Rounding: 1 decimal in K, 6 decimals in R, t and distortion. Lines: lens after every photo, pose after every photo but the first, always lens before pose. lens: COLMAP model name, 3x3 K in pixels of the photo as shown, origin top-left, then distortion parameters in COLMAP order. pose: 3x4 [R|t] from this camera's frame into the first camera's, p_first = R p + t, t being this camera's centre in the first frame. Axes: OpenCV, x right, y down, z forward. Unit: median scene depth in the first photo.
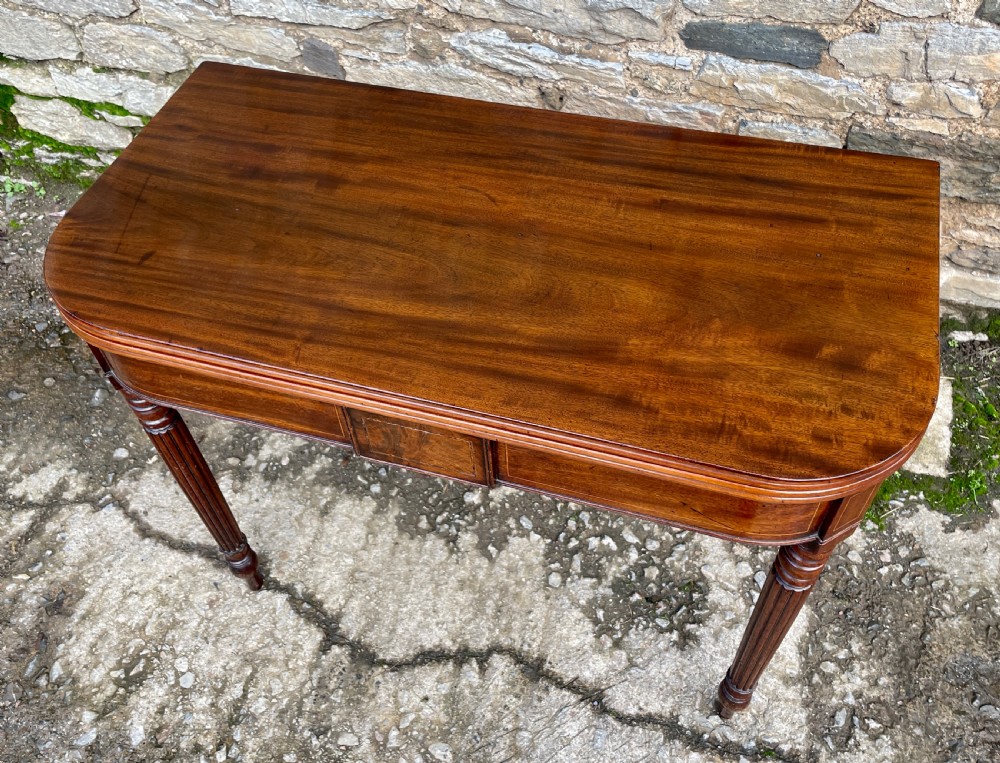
lens RADIAL K [[890.1, 0, 509.4], [0, 890.1, 332.5], [0, 0, 1]] dist [0.072866, -0.084337]
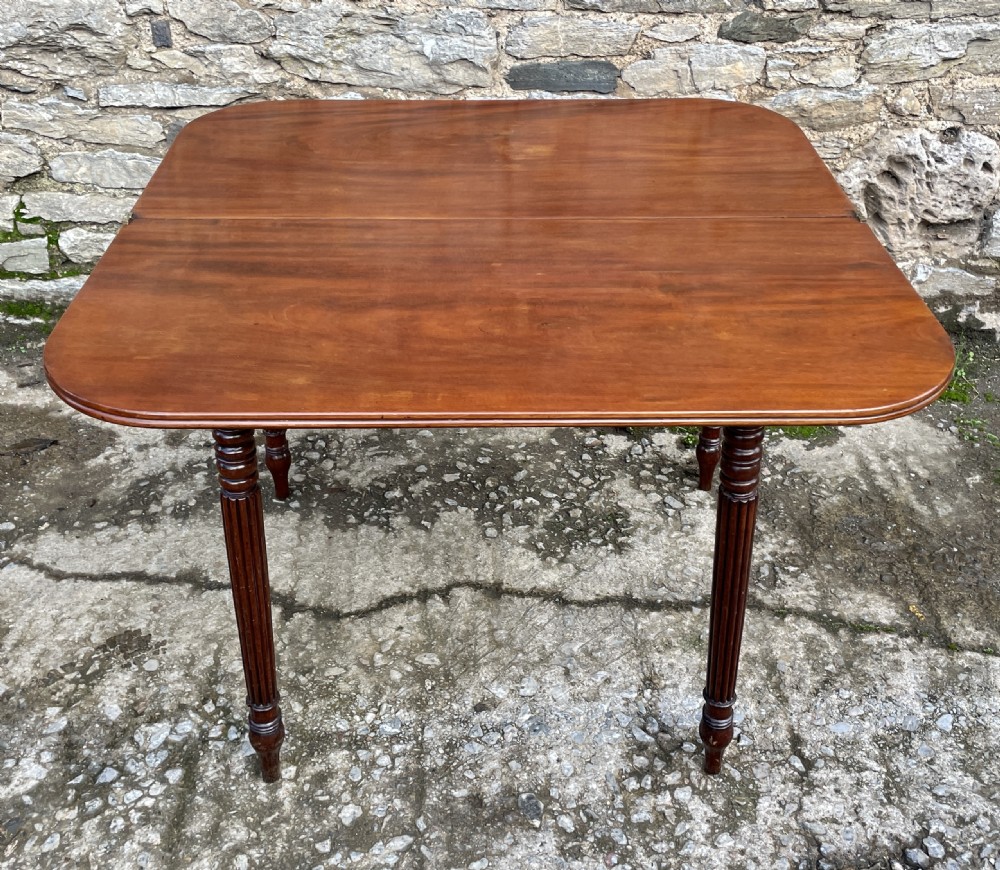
lens RADIAL K [[1195.9, 0, 503.4], [0, 1195.9, 337.2], [0, 0, 1]] dist [0.071249, 0.000000]
pose [[0.957954, -0.107284, 0.266108, -0.291972], [0.193250, 0.926796, -0.322031, 0.531011], [-0.212079, 0.359916, 0.908561, -0.374824]]
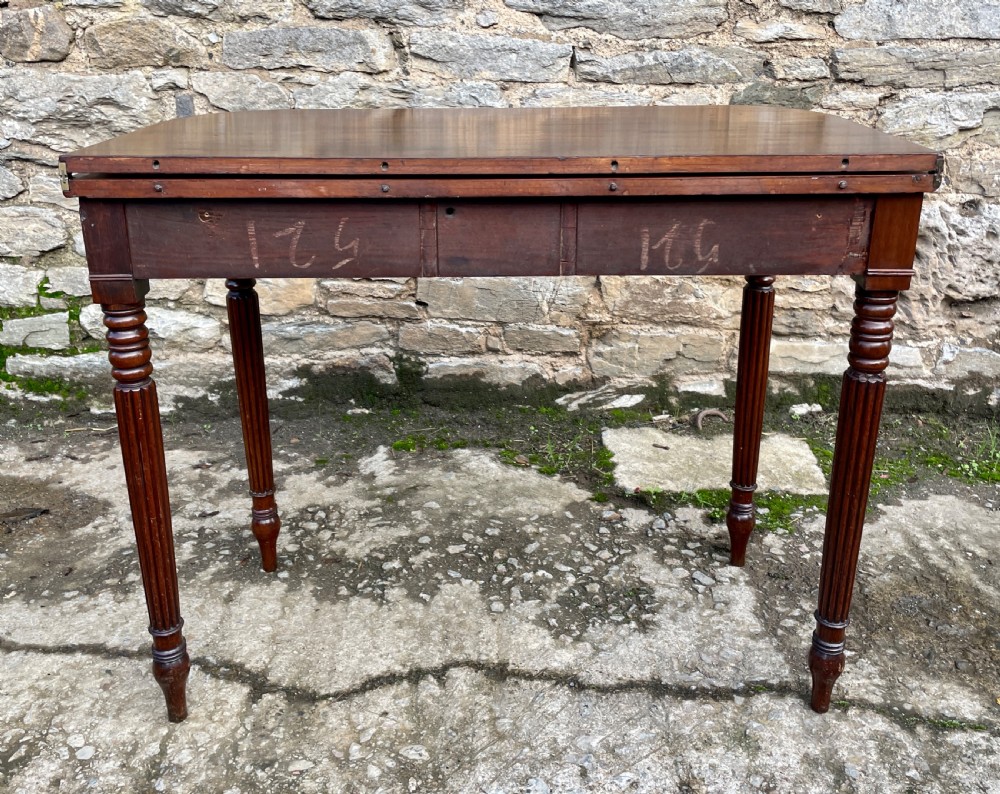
lens RADIAL K [[975.7, 0, 488.6], [0, 975.7, 315.4], [0, 0, 1]] dist [0.043941, 0.000000]
pose [[0.969993, -0.055885, 0.236622, -0.187029], [0.170216, 0.851019, -0.496782, 0.534836], [-0.173607, 0.522152, 0.834996, -0.011741]]
